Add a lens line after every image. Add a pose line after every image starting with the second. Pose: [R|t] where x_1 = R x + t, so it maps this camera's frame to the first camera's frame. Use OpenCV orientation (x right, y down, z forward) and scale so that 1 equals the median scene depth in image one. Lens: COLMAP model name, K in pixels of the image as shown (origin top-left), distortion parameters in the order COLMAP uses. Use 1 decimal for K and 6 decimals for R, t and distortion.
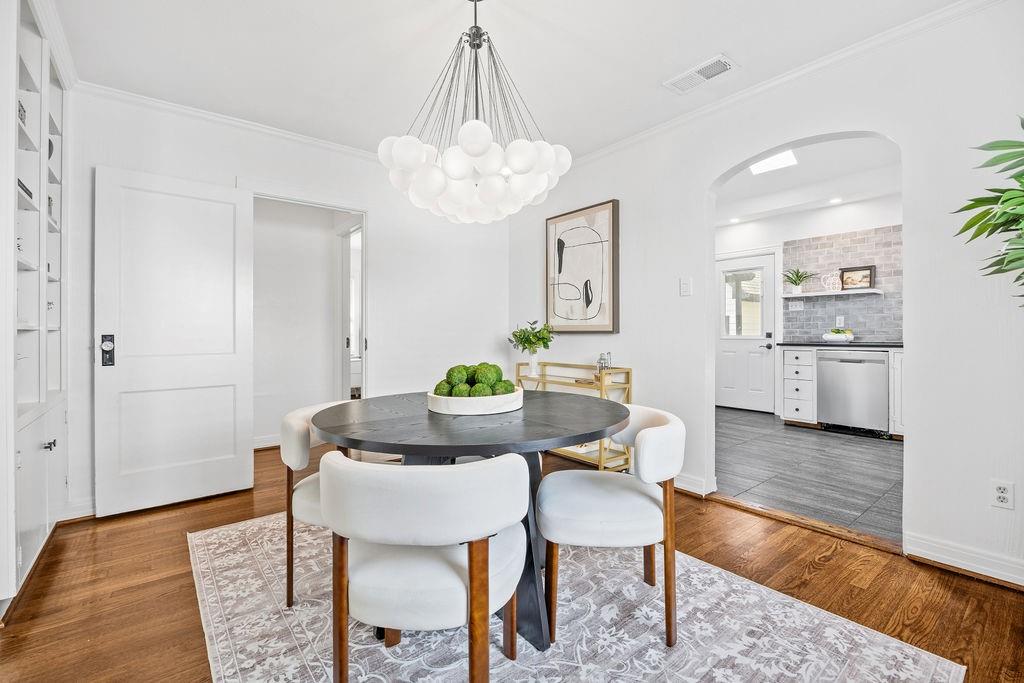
lens RADIAL K [[447.2, 0, 511.9], [0, 447.2, 332.6], [0, 0, 1]] dist [-0.018561, -0.000051]
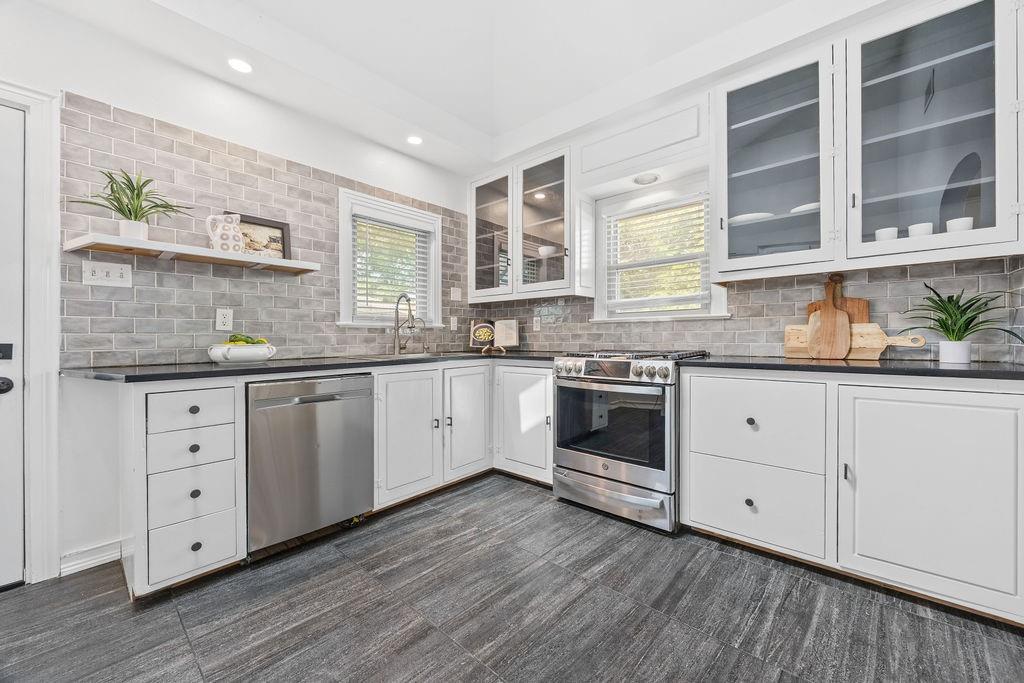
lens RADIAL K [[391.0, 0, 514.9], [0, 391.0, 340.0], [0, 0, 1]] dist [-0.002457, 0.000114]
pose [[-0.183661, 0.000892, 0.982989, 0.259557], [0.006240, 0.999980, 0.000259, -0.000411], [-0.982970, 0.006181, -0.183663, 0.772277]]
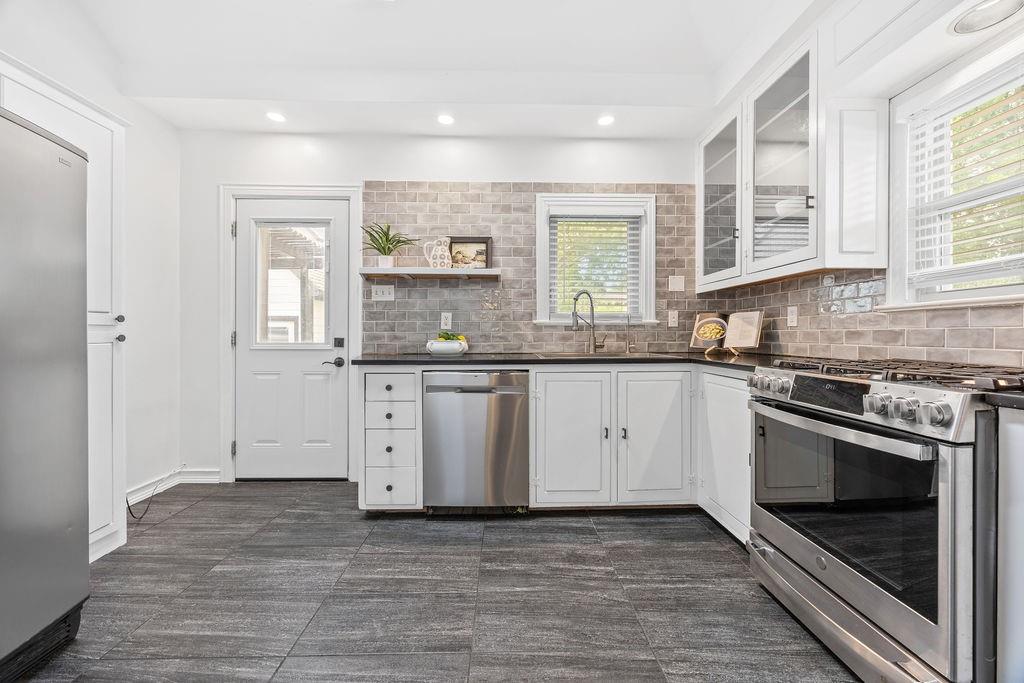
lens RADIAL K [[388.3, 0, 513.0], [0, 388.3, 336.0], [0, 0, 1]] dist [-0.003061, -0.000192]
pose [[0.596165, 0.003042, 0.802856, 0.356391], [-0.003318, 0.999994, -0.001325, -0.002796], [-0.802855, -0.001874, 0.596171, 0.599185]]
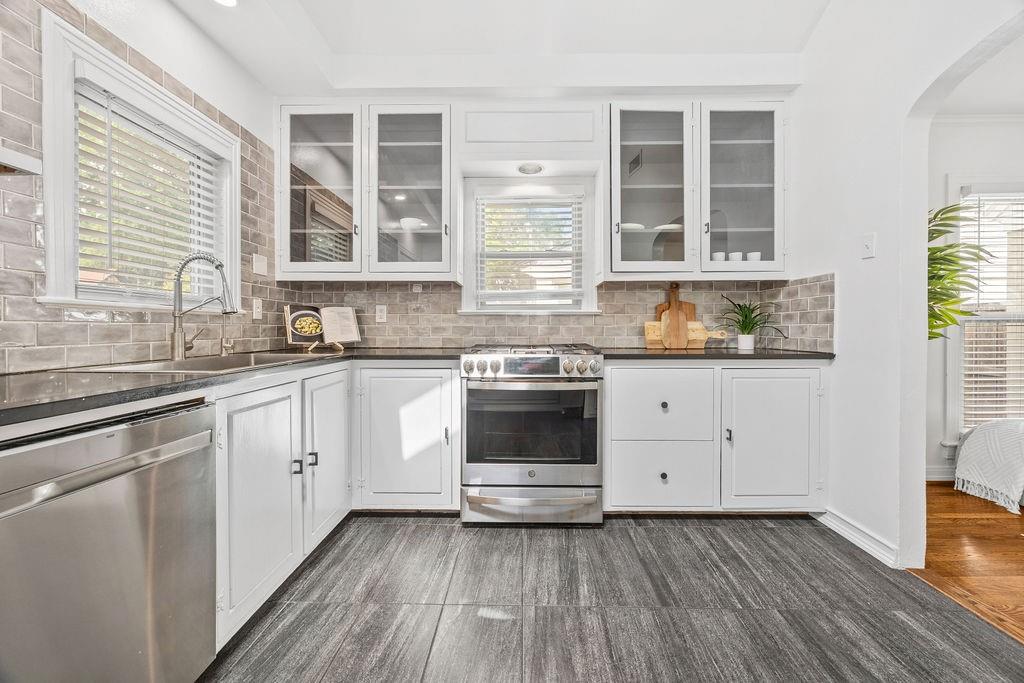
lens RADIAL K [[388.3, 0, 513.0], [0, 388.3, 336.0], [0, 0, 1]] dist [-0.003061, -0.000192]
pose [[-0.775515, -0.003439, 0.631320, 0.442384], [0.004574, 0.999928, 0.011065, -0.002172], [-0.631313, 0.011468, -0.775443, 0.913783]]
